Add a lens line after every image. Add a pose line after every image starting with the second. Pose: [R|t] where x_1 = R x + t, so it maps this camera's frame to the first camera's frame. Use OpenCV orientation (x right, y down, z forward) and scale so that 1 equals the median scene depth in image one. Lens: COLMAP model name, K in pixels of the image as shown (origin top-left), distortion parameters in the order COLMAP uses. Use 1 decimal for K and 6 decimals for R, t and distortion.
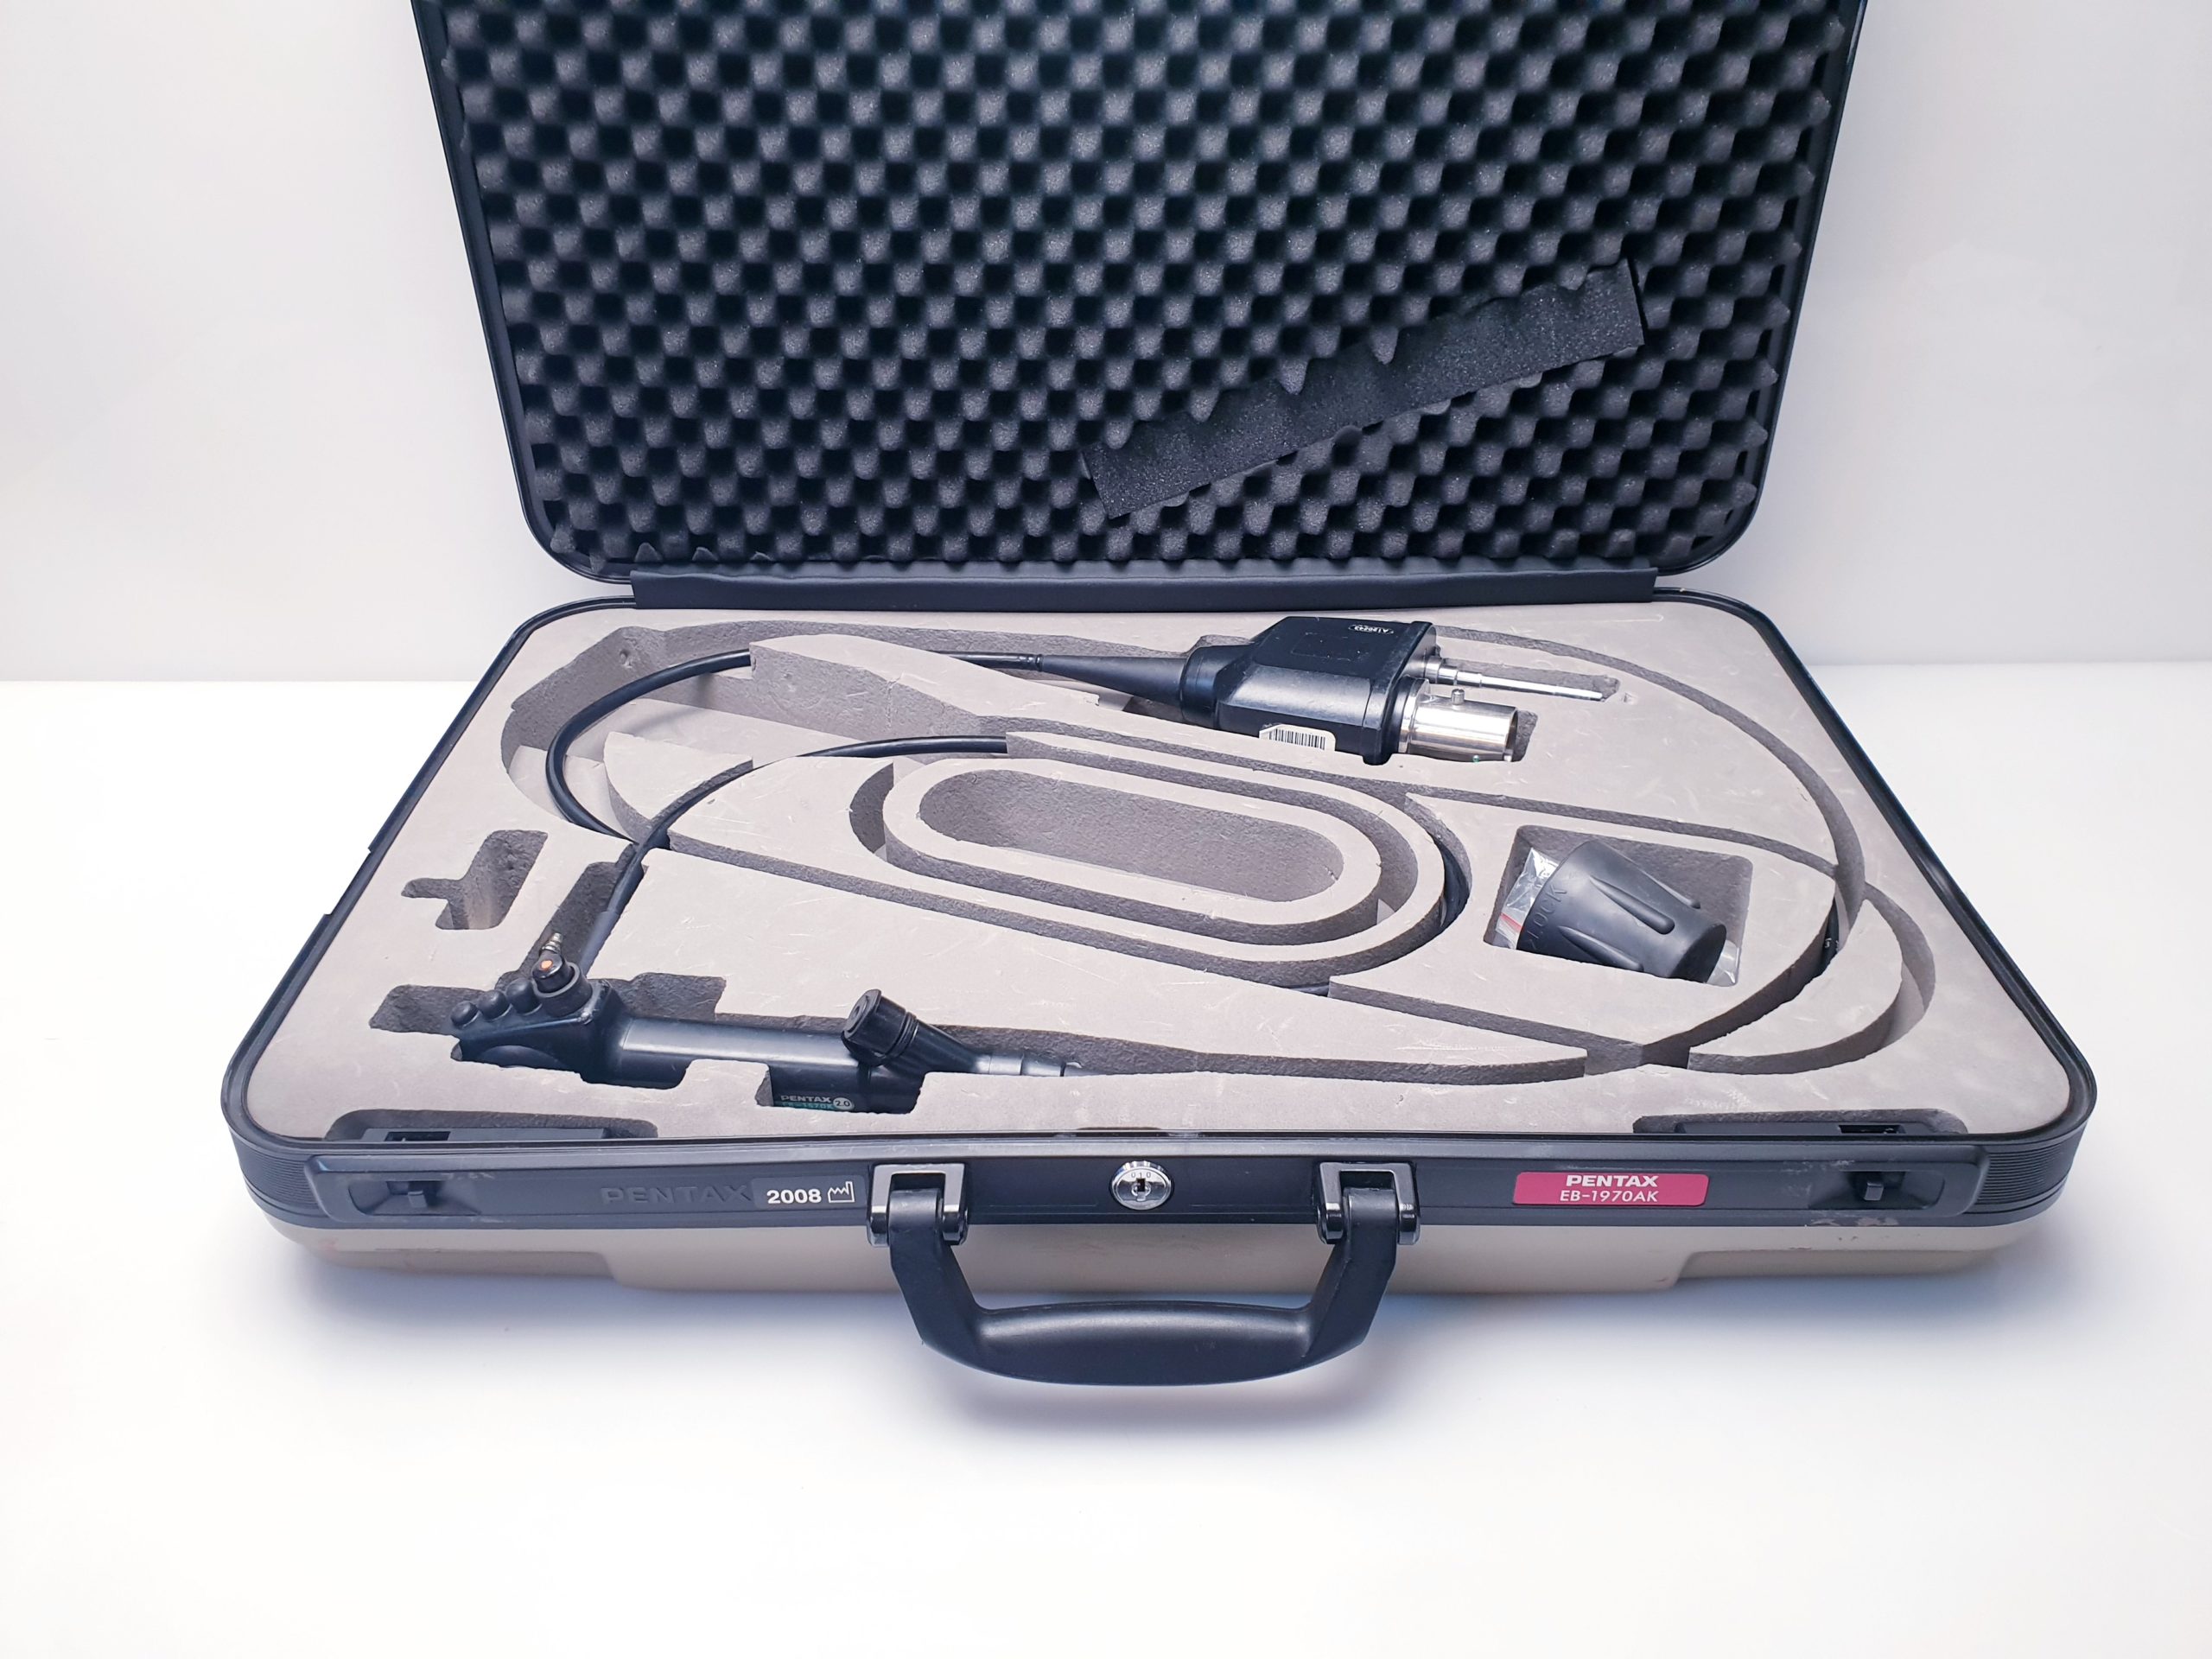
lens RADIAL K [[1760.0, 0, 1126.6], [0, 1760.0, 825.2], [0, 0, 1]] dist [0.154653, -0.486262]
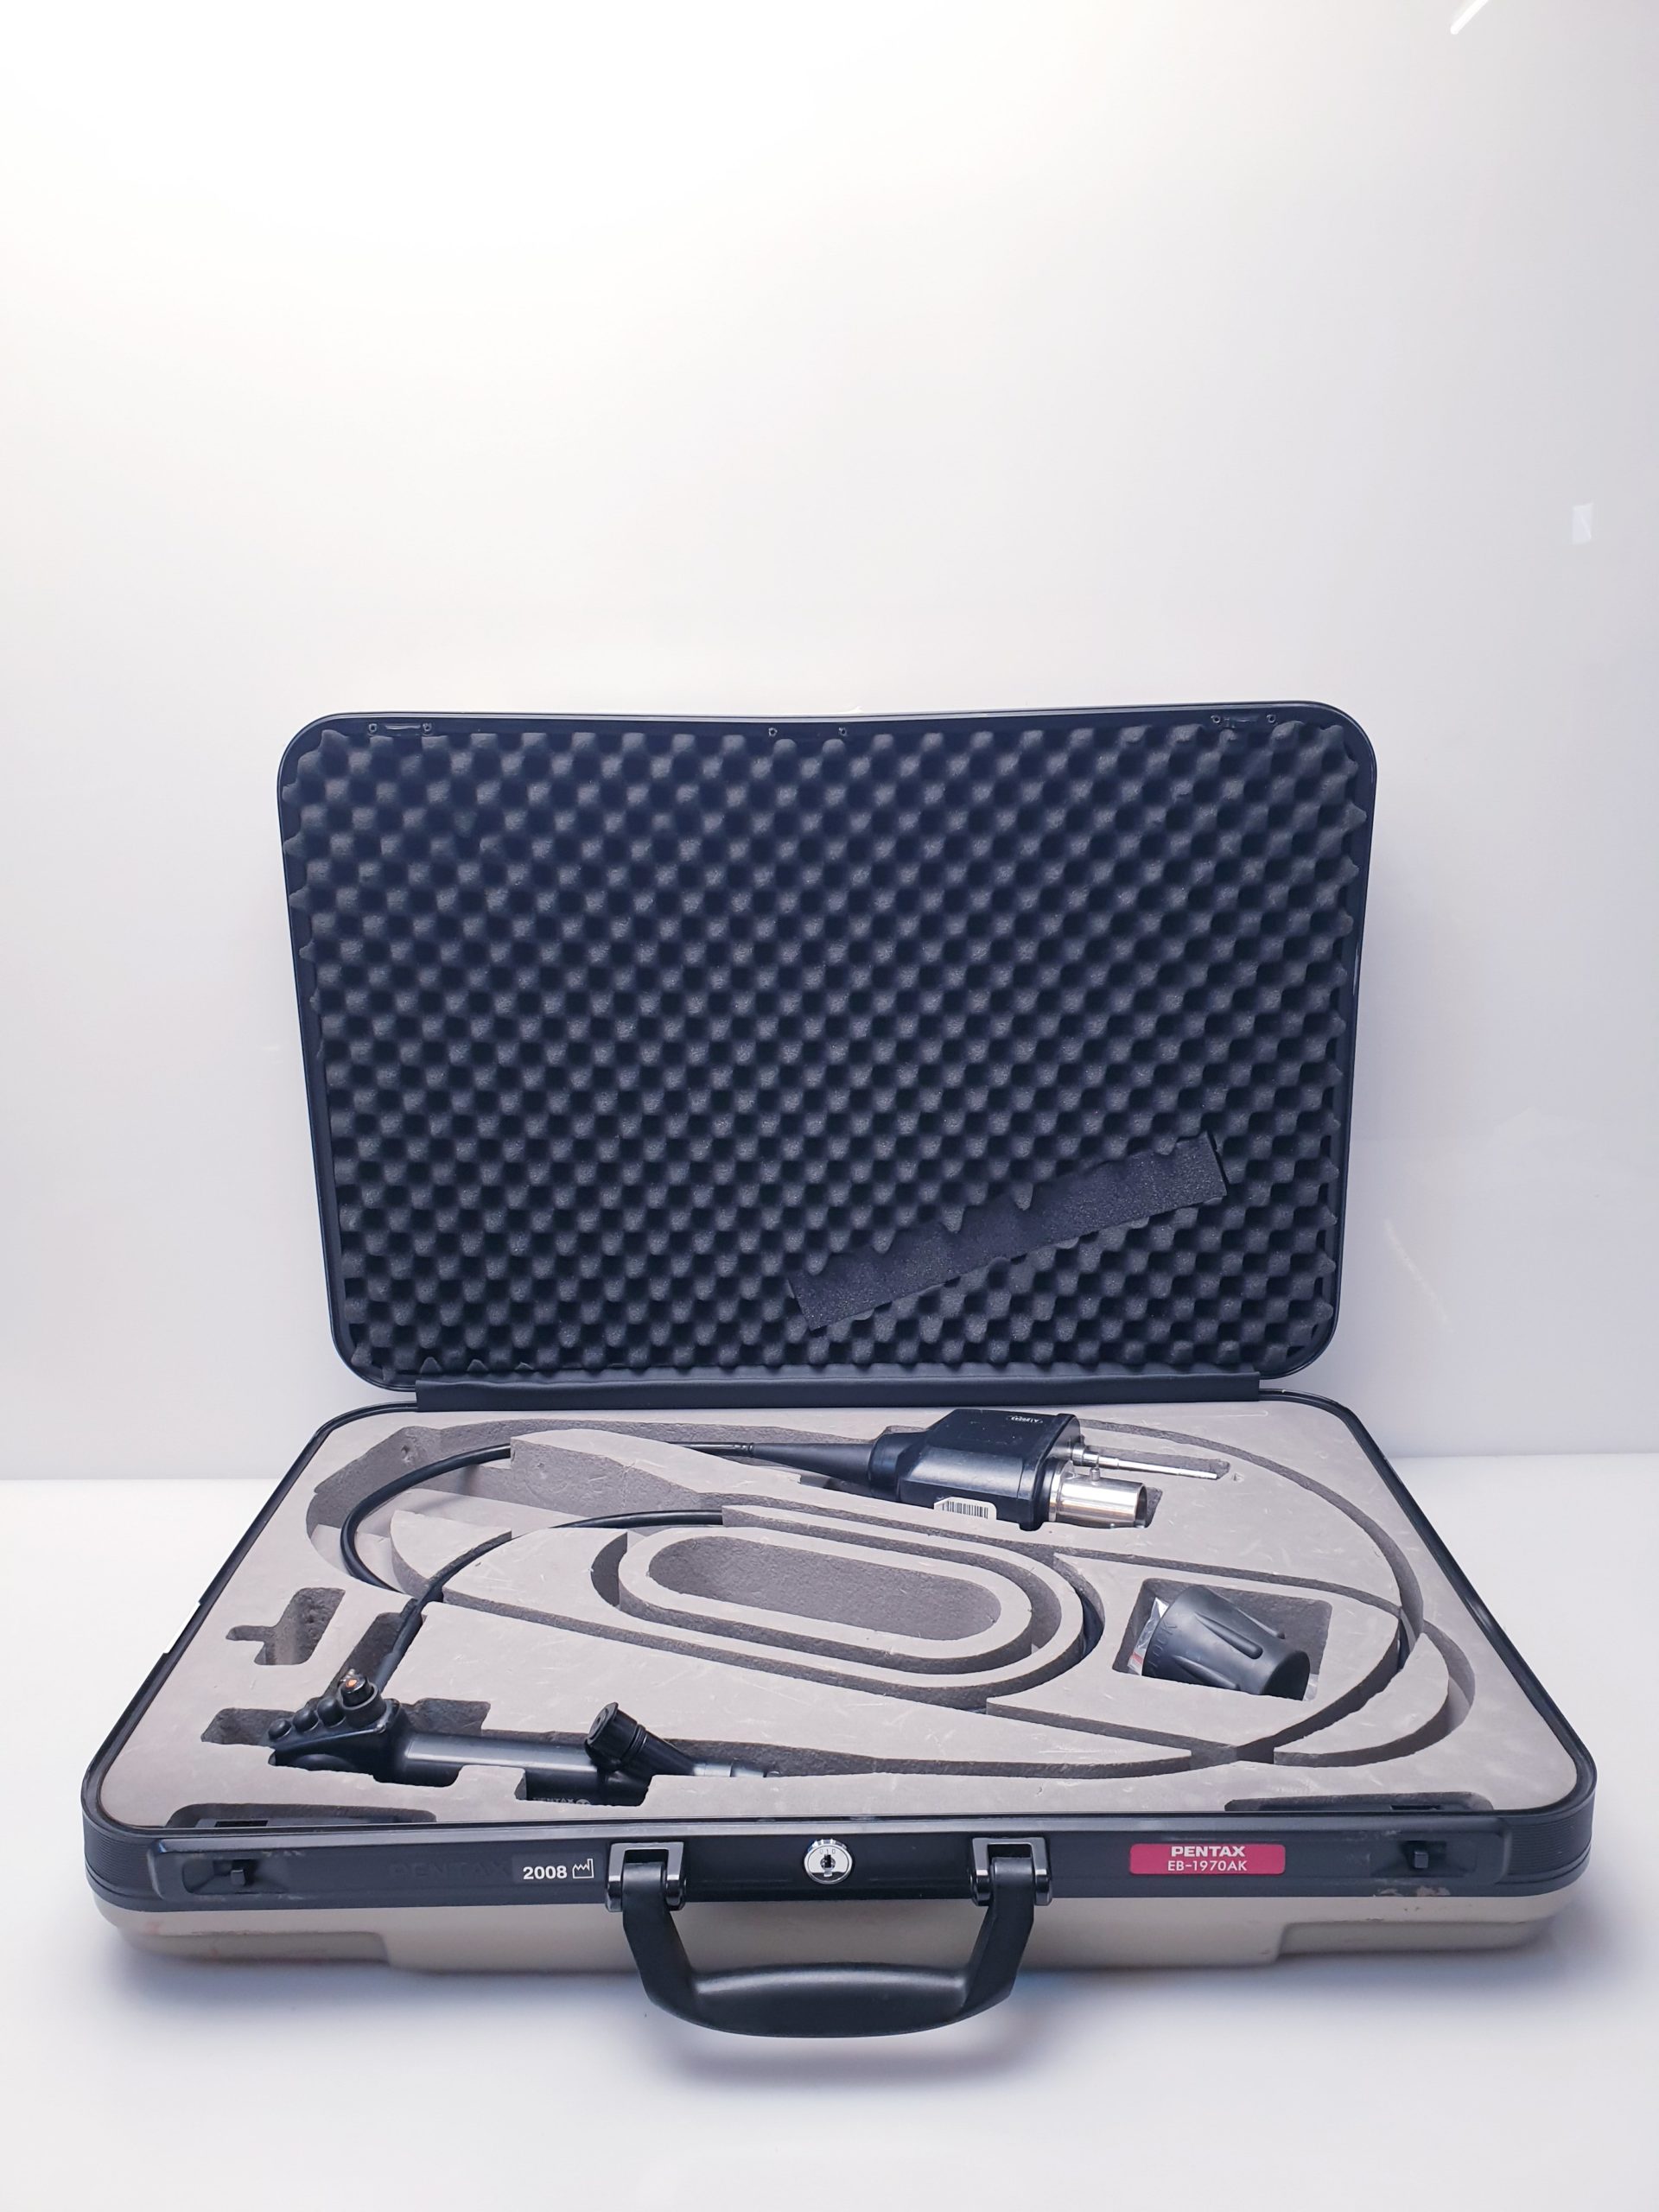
lens RADIAL K [[1709.5, 0, 829.5], [0, 1709.5, 1106.0], [0, 0, 1]] dist [0.145993, -0.336709]
pose [[0.999961, -0.006416, -0.006062, 0.014428], [0.004220, 0.950696, -0.310096, 0.057138], [0.007753, 0.310059, 0.950686, -0.219422]]
